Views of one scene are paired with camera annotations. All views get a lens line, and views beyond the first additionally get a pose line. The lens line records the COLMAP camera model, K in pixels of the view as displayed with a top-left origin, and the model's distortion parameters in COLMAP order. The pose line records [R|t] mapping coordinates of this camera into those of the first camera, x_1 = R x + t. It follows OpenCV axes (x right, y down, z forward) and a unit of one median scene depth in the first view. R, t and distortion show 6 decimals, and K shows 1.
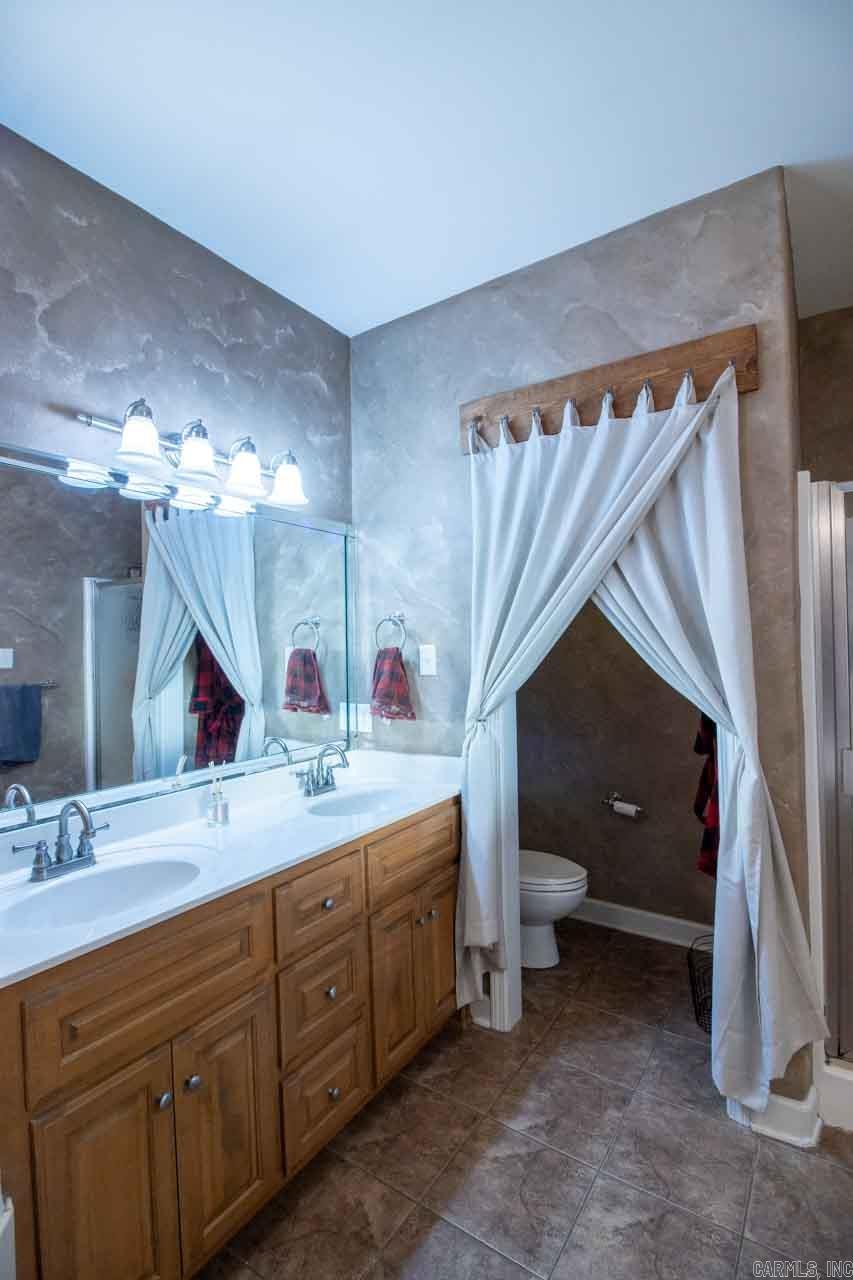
lens RADIAL K [[595.2, 0, 418.0], [0, 595.2, 638.9], [0, 0, 1]] dist [0.003695, -0.014507]
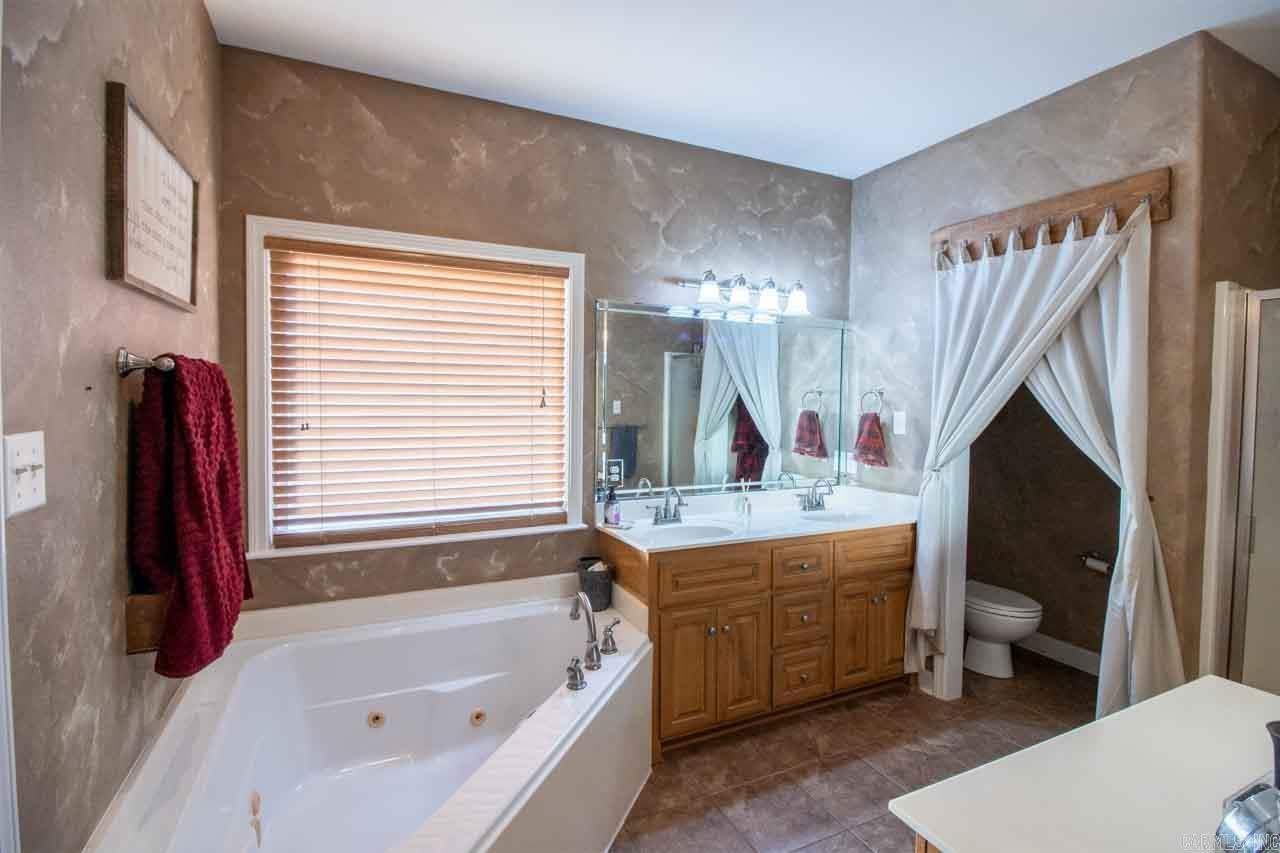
lens RADIAL K [[595.2, 0, 639.3], [0, 595.2, 413.7], [0, 0, 1]] dist [0.003695, -0.014507]
pose [[0.864878, 0.042311, -0.500195, 0.195100], [-0.022234, 0.998692, 0.046033, -0.037577], [0.501489, -0.028692, 0.864688, -0.494070]]
